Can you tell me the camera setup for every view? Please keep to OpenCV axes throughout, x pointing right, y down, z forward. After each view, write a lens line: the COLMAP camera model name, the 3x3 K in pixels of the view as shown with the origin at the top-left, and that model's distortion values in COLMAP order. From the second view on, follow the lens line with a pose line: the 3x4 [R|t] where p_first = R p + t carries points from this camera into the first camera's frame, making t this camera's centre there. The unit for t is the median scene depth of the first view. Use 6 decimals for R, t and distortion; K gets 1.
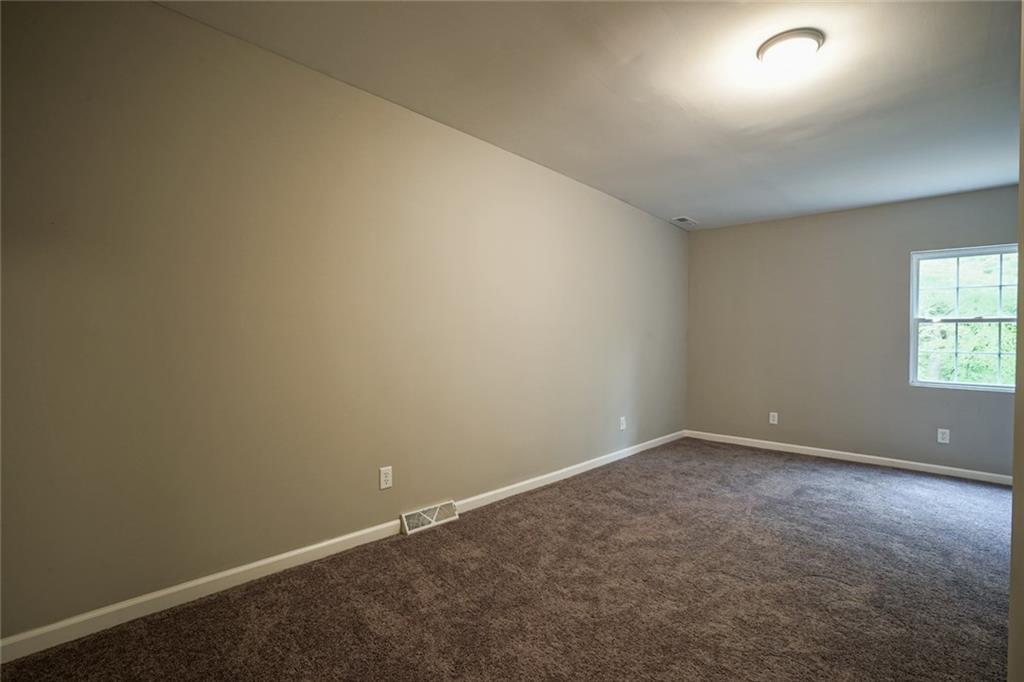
lens RADIAL K [[468.7, 0, 508.7], [0, 468.7, 341.2], [0, 0, 1]] dist [-0.055659, 0.019509]
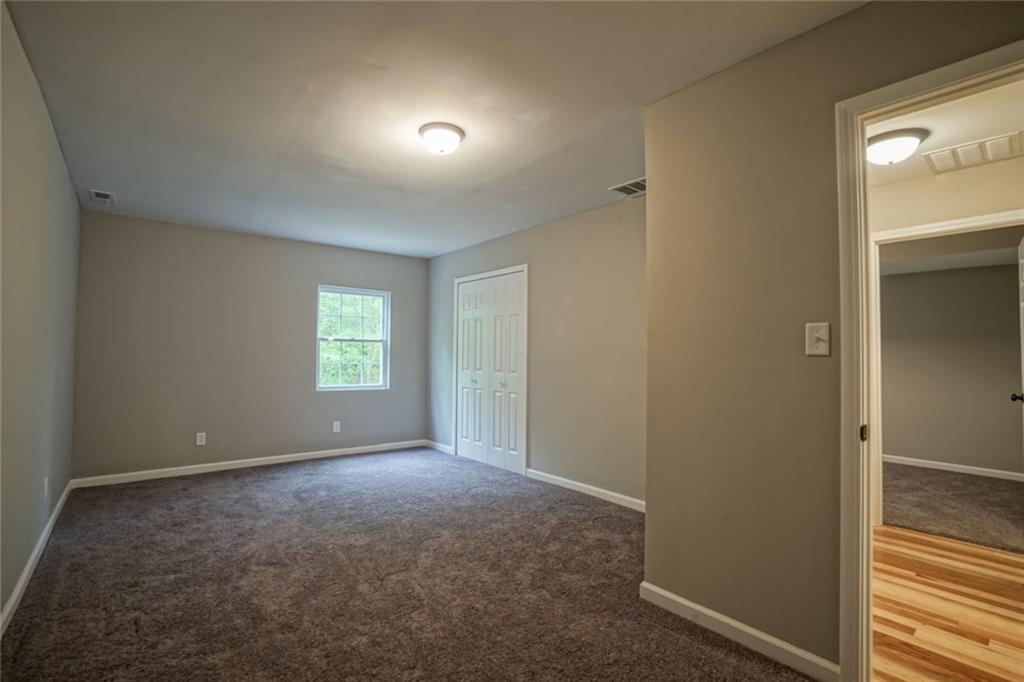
lens RADIAL K [[468.7, 0, 508.7], [0, 468.7, 341.2], [0, 0, 1]] dist [-0.055659, 0.019509]
pose [[0.117700, 0.018881, 0.992870, -0.364692], [0.000658, 0.999818, -0.019091, -0.016395], [-0.993049, 0.002901, 0.117666, 0.360816]]
